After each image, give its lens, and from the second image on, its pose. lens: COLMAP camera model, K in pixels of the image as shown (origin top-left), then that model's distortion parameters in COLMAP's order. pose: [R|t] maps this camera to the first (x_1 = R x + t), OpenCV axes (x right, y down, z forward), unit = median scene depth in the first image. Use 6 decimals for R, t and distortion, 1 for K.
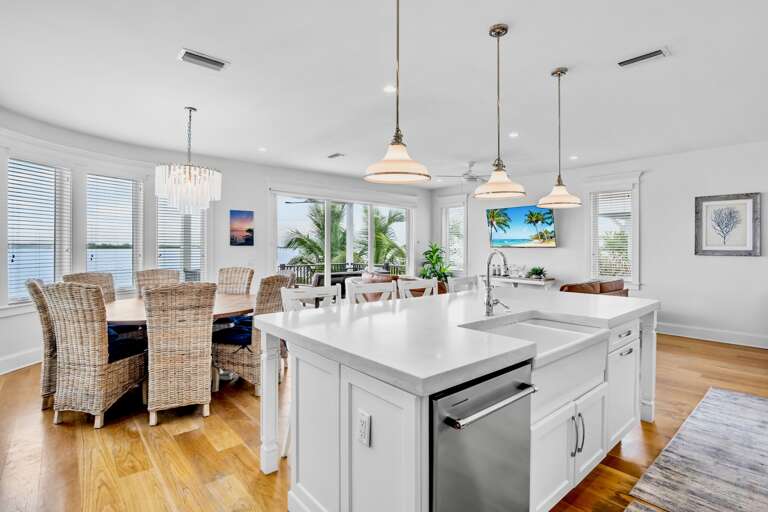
lens RADIAL K [[369.3, 0, 358.6], [0, 369.3, 235.7], [0, 0, 1]] dist [0.044372, 0.000123]
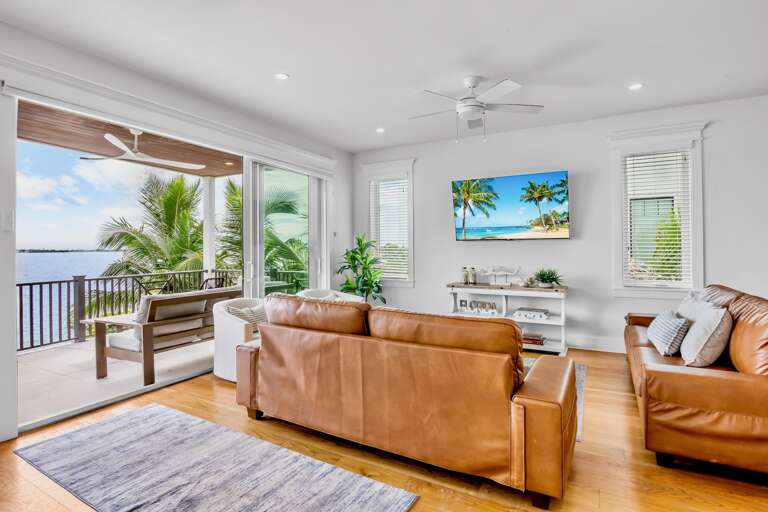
lens RADIAL K [[400.6, 0, 385.0], [0, 400.6, 219.5], [0, 0, 1]] dist [-0.068712, 0.000016]
pose [[0.916096, 0.015742, 0.400649, -0.039369], [-0.000020, 0.999231, -0.039214, 0.023519], [-0.400958, 0.035916, 0.915392, 0.447082]]
